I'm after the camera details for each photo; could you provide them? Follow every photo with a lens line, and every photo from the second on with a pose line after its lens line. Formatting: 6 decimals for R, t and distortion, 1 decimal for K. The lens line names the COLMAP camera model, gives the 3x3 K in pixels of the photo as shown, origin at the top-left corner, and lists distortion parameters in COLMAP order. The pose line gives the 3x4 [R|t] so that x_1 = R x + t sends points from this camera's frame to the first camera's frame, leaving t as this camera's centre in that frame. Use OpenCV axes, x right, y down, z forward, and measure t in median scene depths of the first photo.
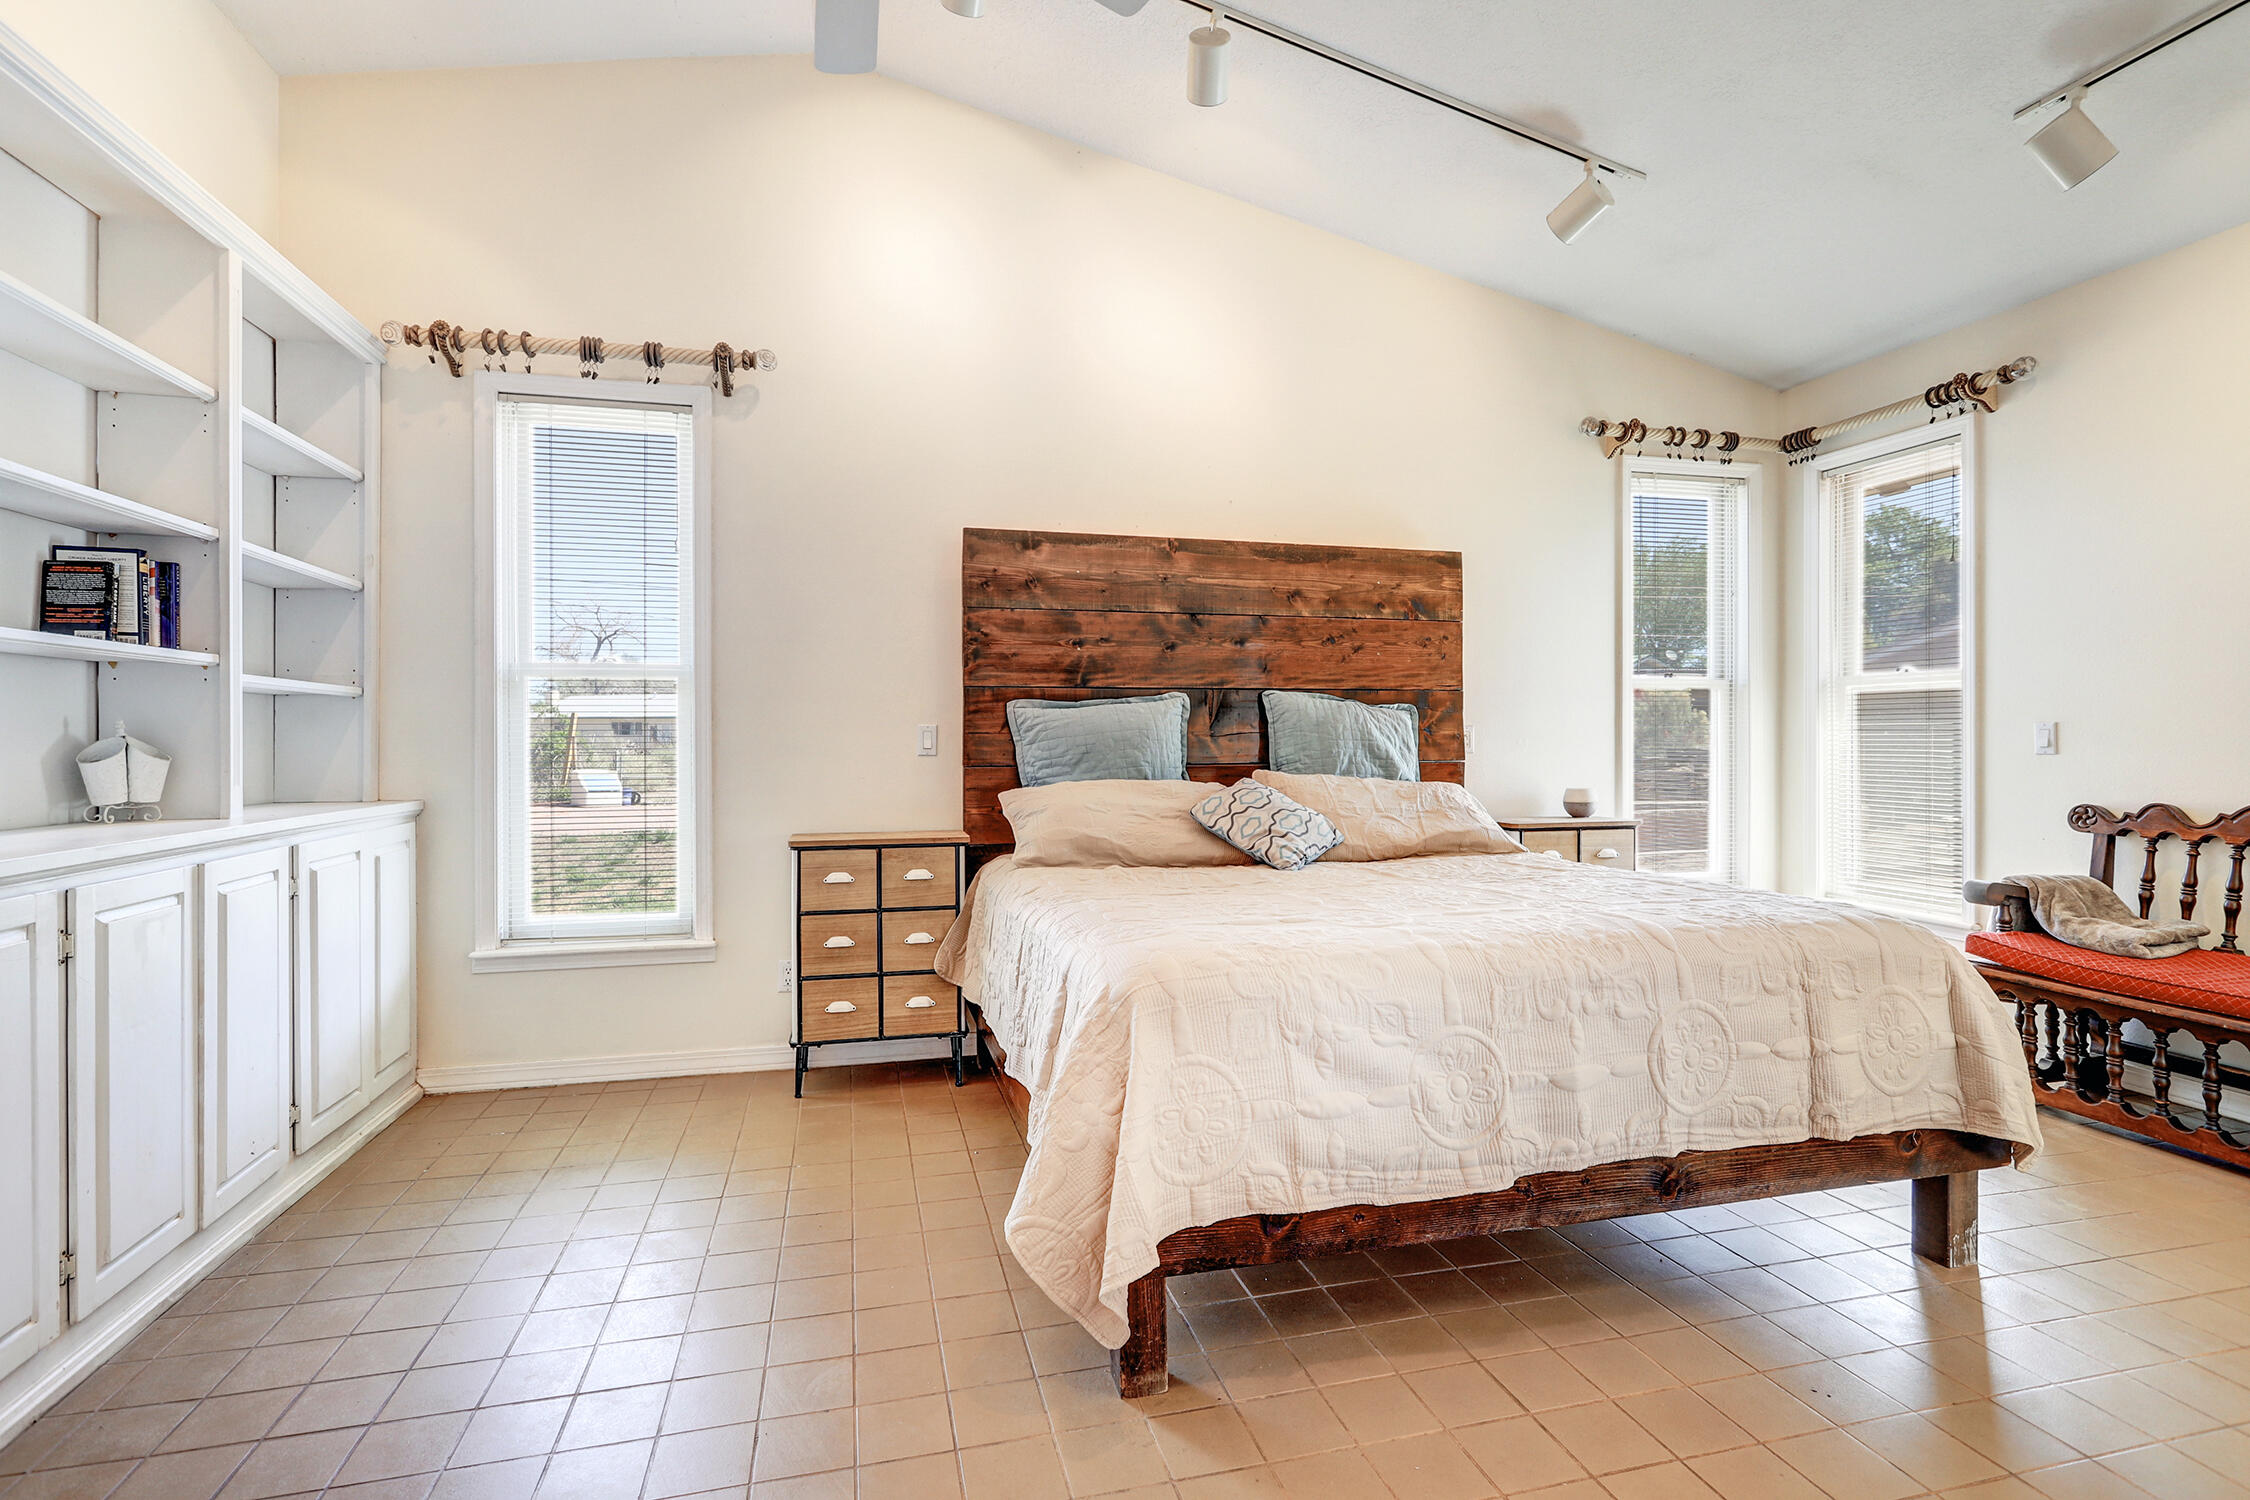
lens RADIAL K [[1060.6, 0, 1119.1], [0, 1060.6, 750.2], [0, 0, 1]] dist [-0.008275, 0.002477]
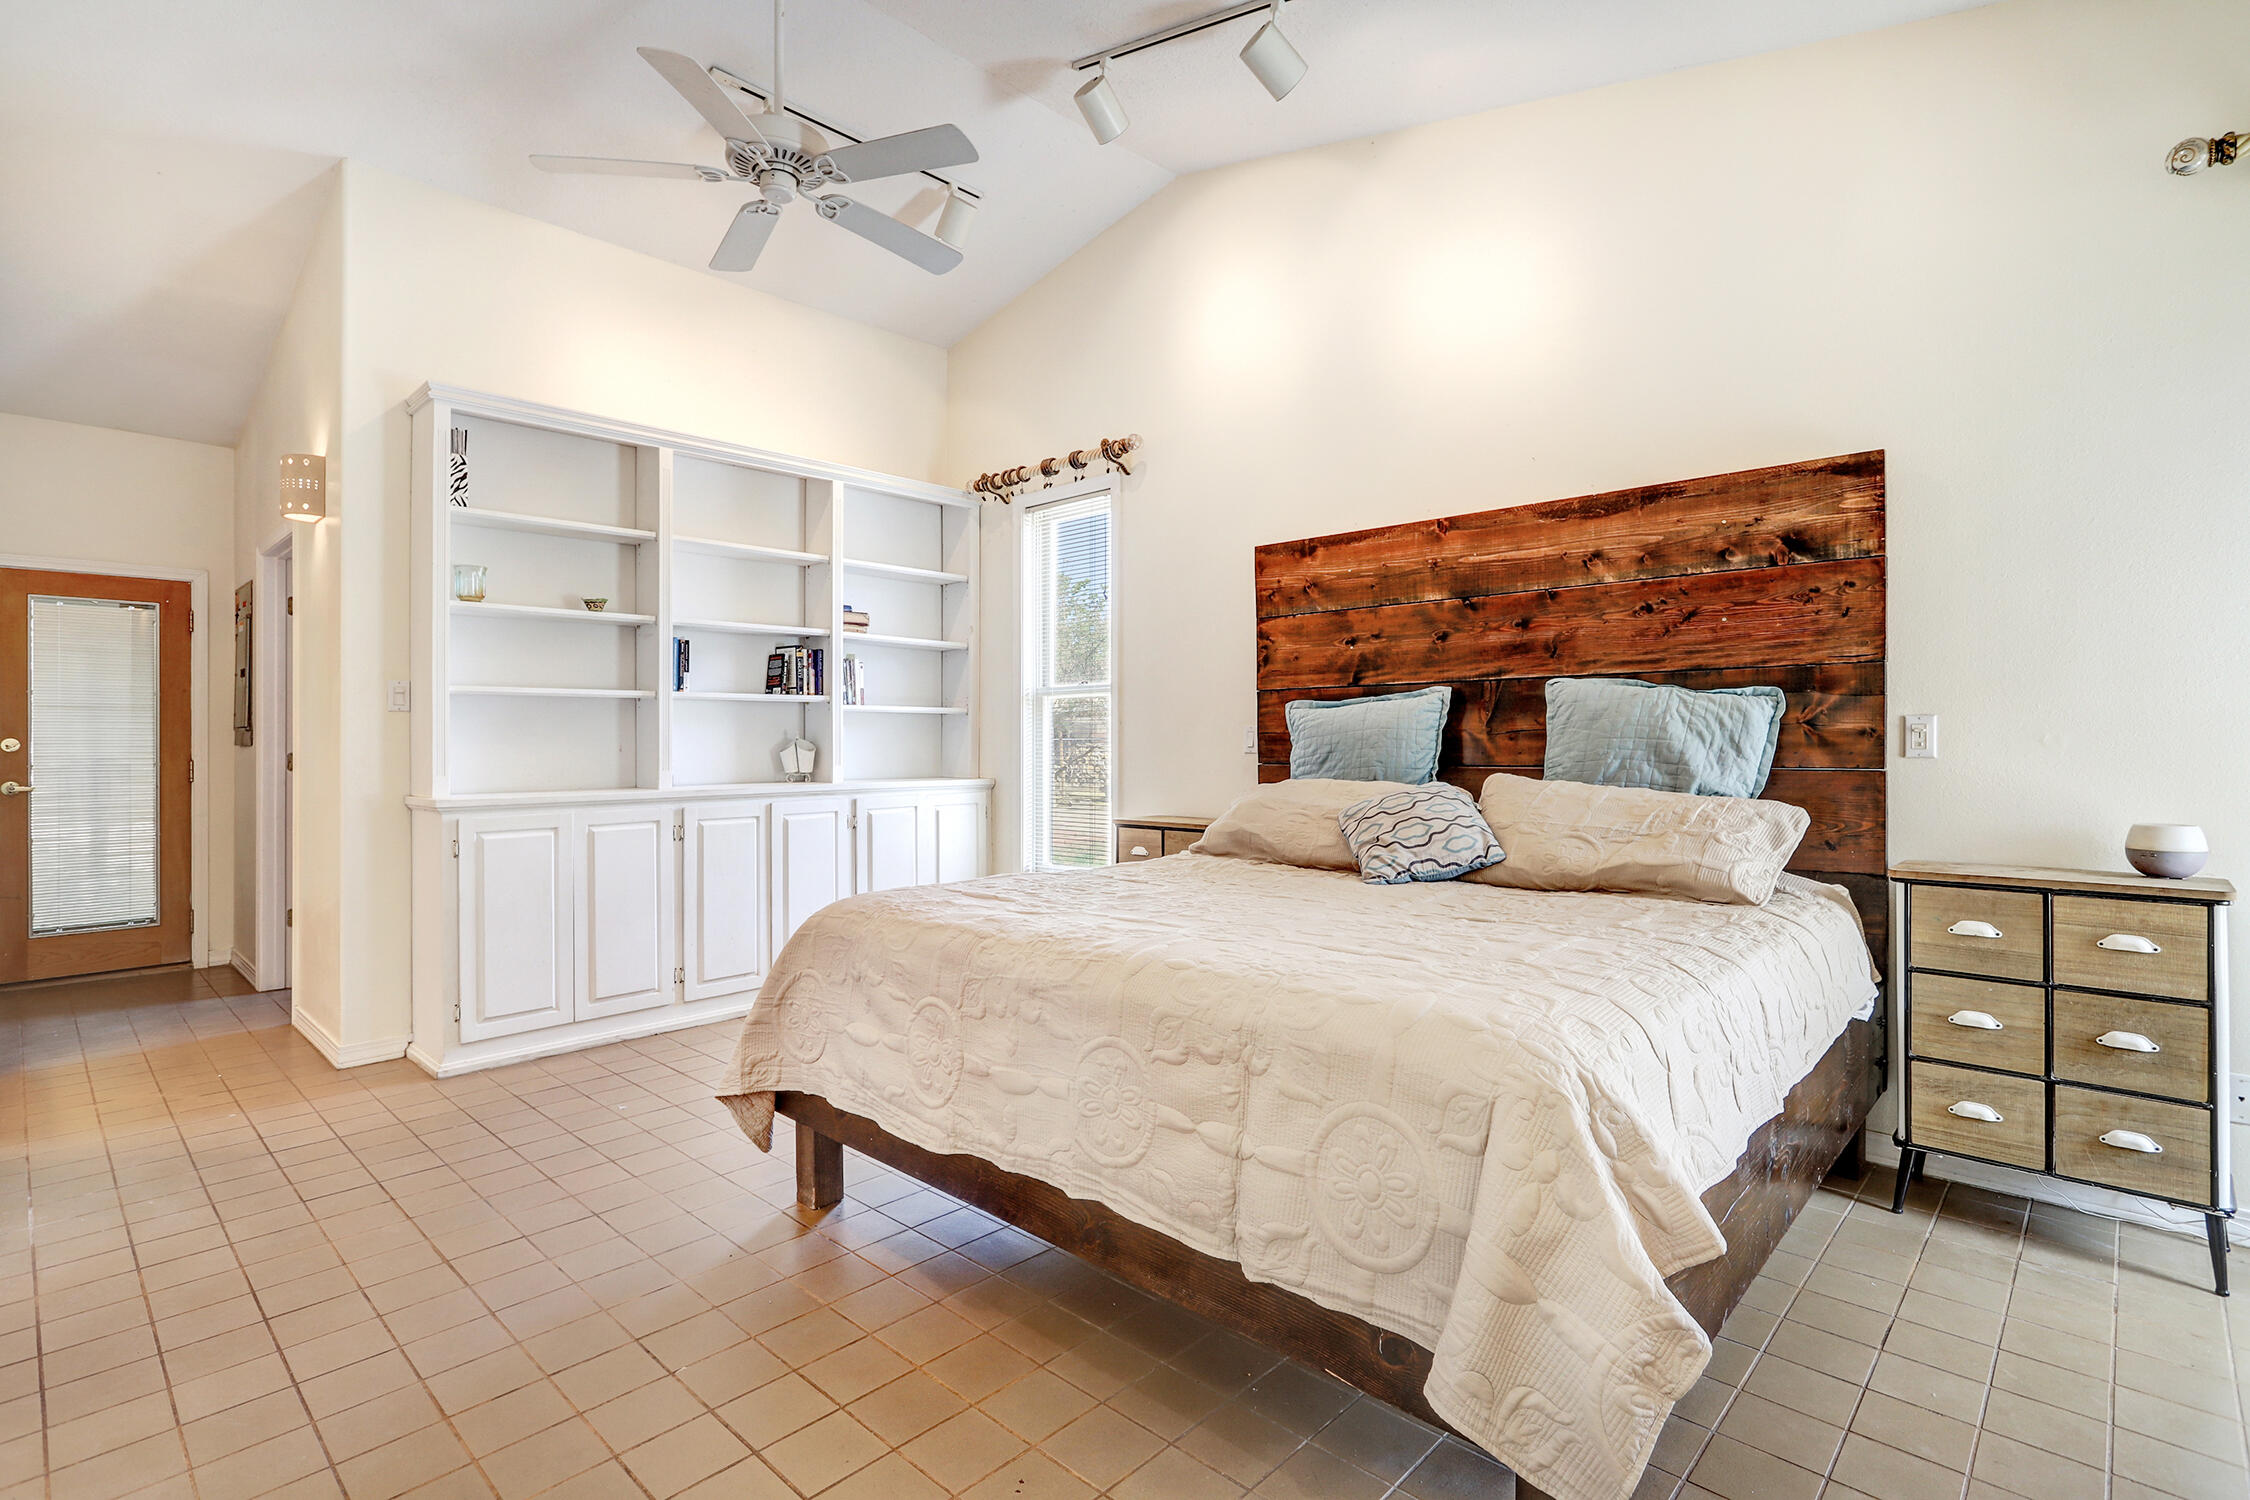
lens RADIAL K [[1060.6, 0, 1113.9], [0, 1060.6, 739.9], [0, 0, 1]] dist [-0.008275, 0.002477]
pose [[0.530577, 0.000128, -0.847637, 0.688399], [-0.001765, 0.999998, -0.000954, -0.007296], [0.847635, 0.002002, 0.530576, 0.280315]]
